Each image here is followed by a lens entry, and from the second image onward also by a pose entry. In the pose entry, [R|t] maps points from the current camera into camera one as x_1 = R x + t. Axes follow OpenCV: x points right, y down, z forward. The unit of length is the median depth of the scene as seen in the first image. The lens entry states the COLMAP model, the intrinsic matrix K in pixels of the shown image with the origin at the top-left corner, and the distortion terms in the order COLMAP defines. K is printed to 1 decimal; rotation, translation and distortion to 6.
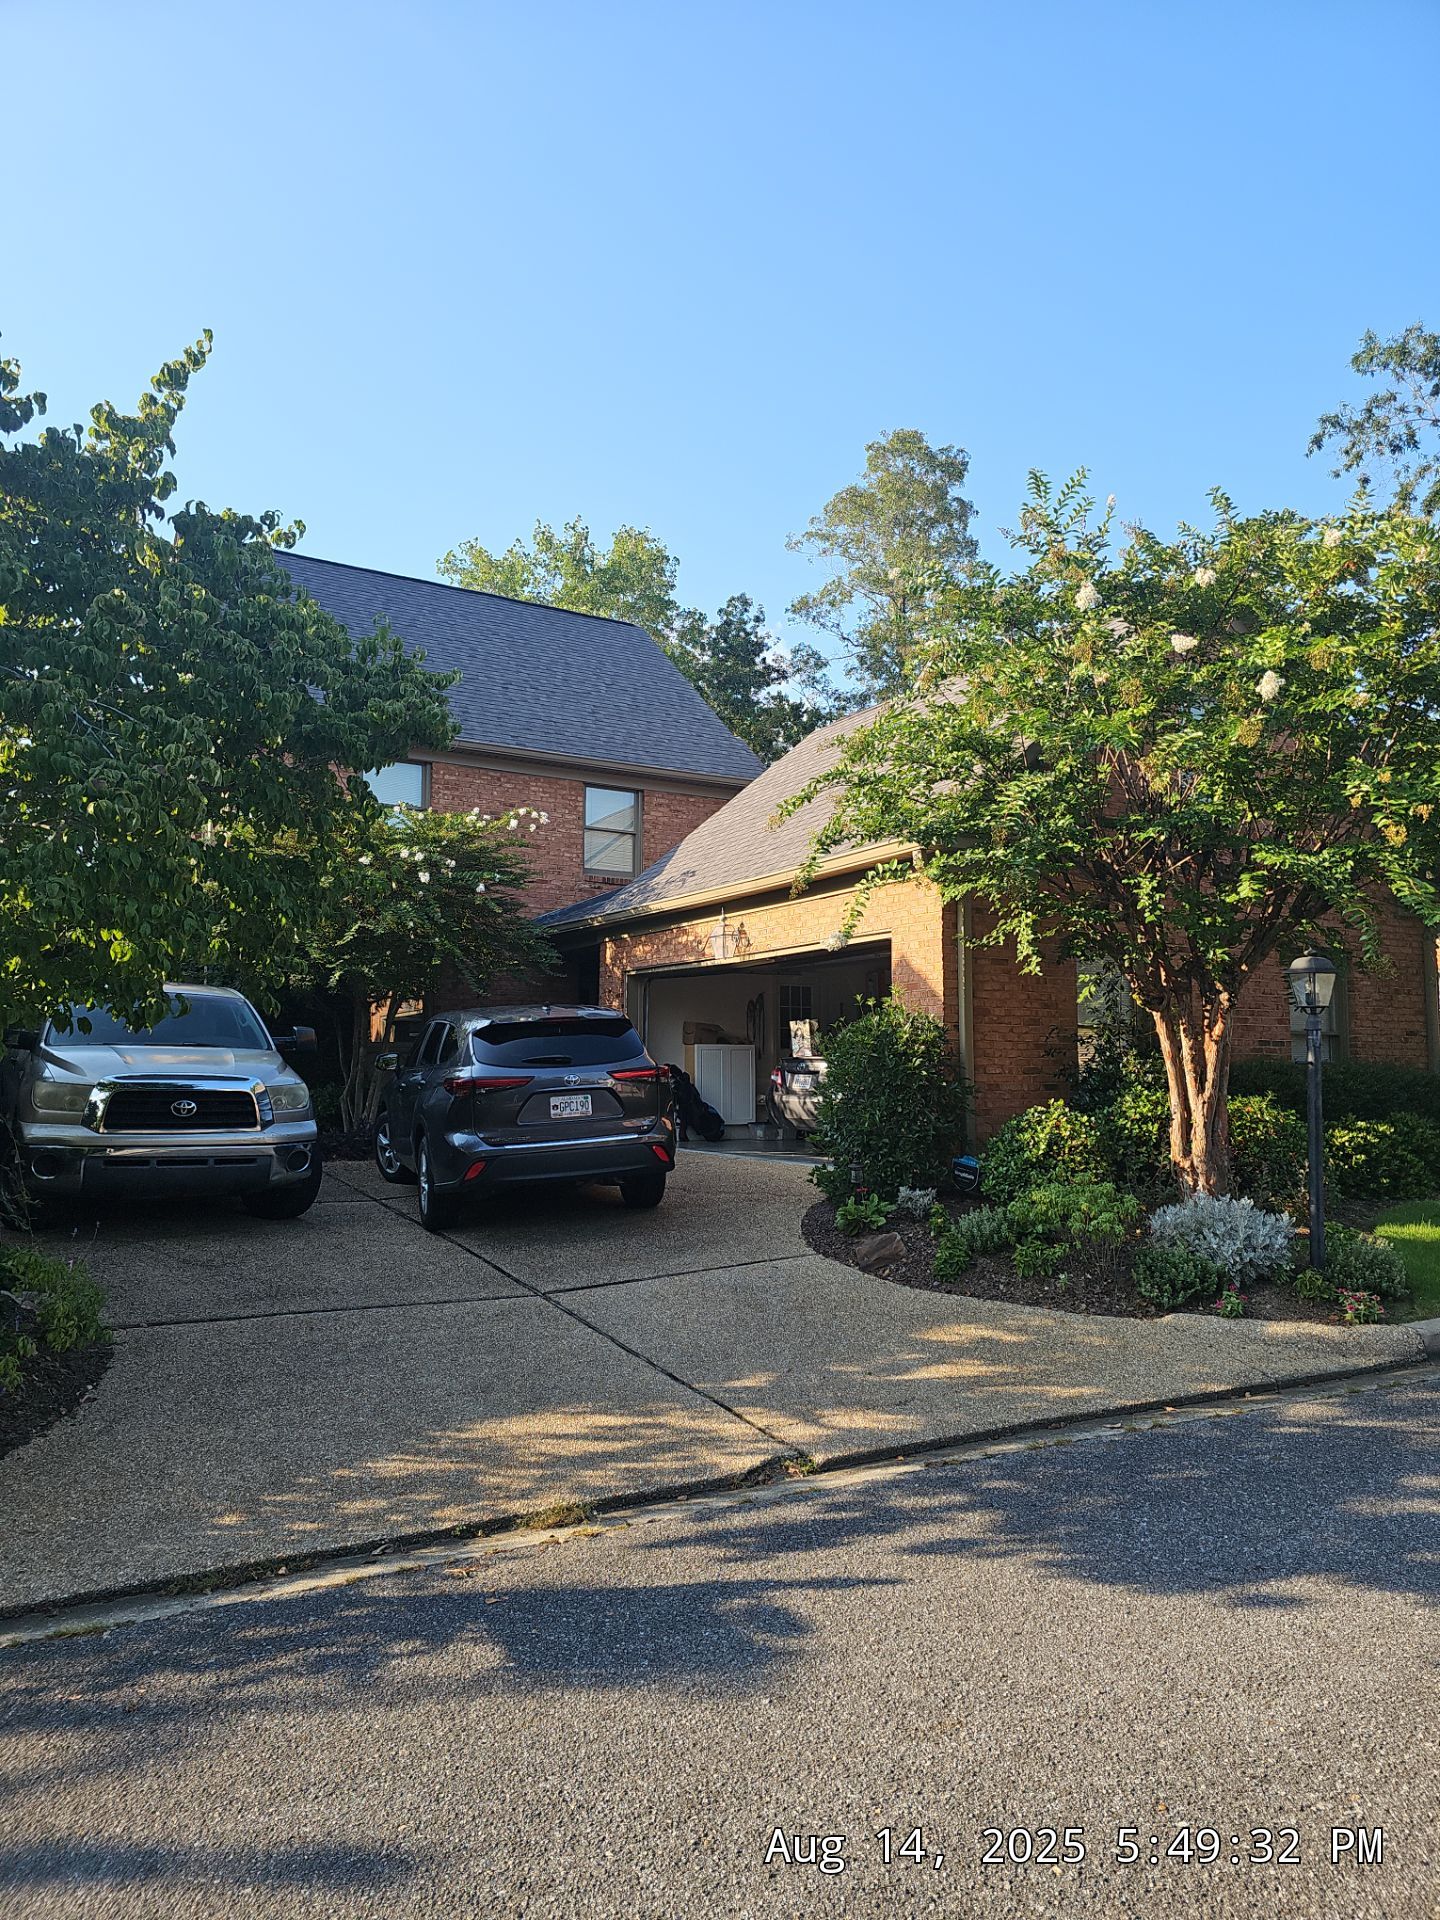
lens RADIAL K [[1278.7, 0, 718.8], [0, 1278.7, 964.4], [0, 0, 1]] dist [0.025180, -0.012969]
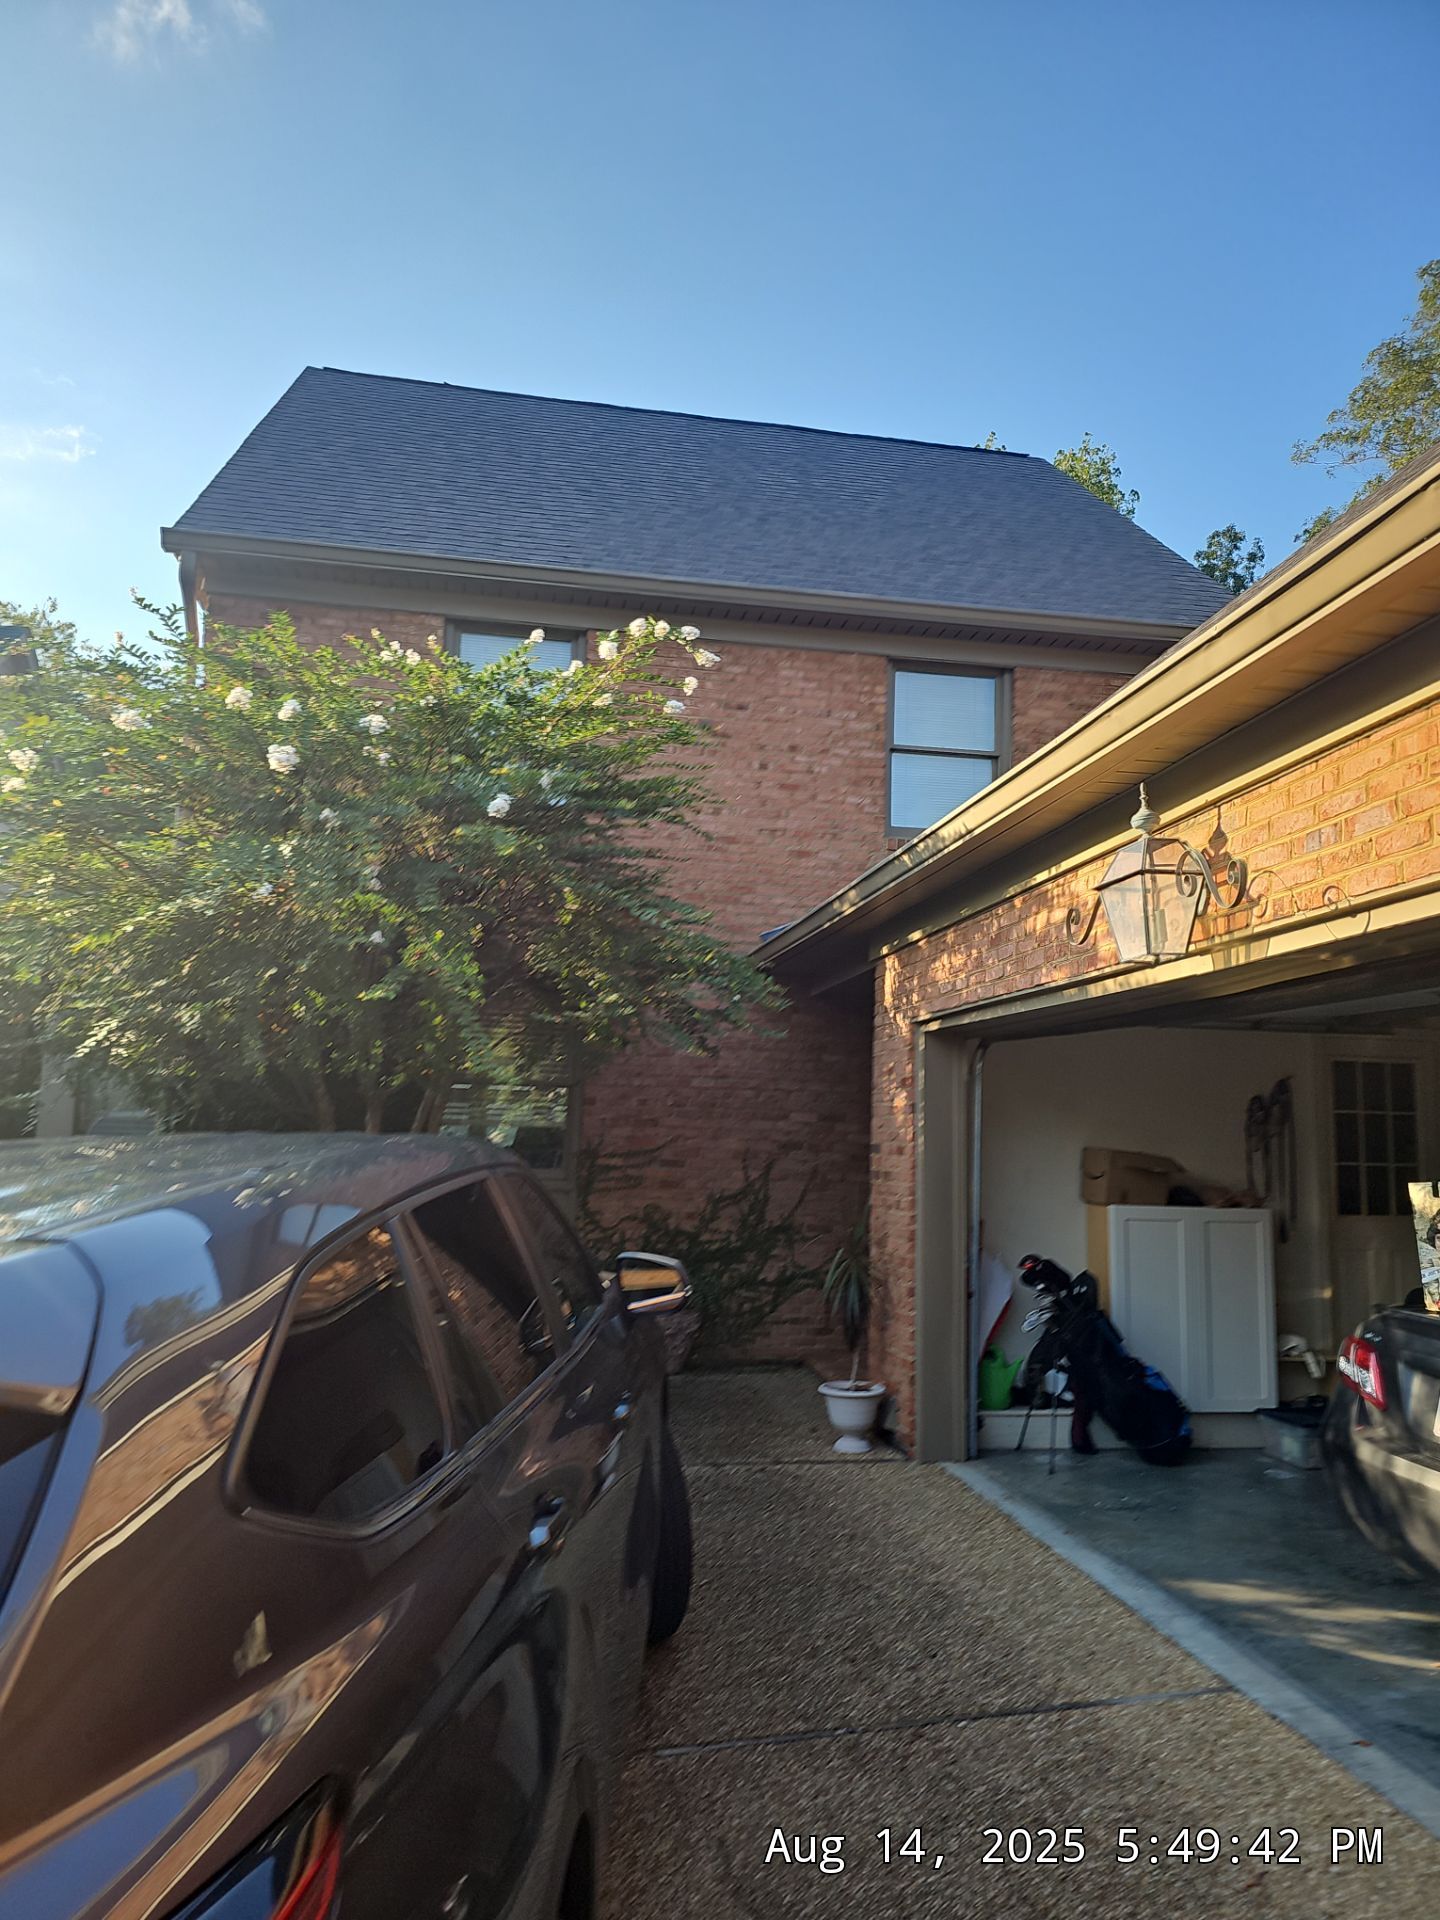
lens RADIAL K [[1278.7, 0, 726.3], [0, 1278.7, 975.7], [0, 0, 1]] dist [0.025180, -0.012969]
pose [[0.934308, -0.021541, -0.355814, 0.014133], [0.002406, 0.998531, -0.054132, 0.011748], [0.356458, 0.049720, 0.932988, 0.575673]]
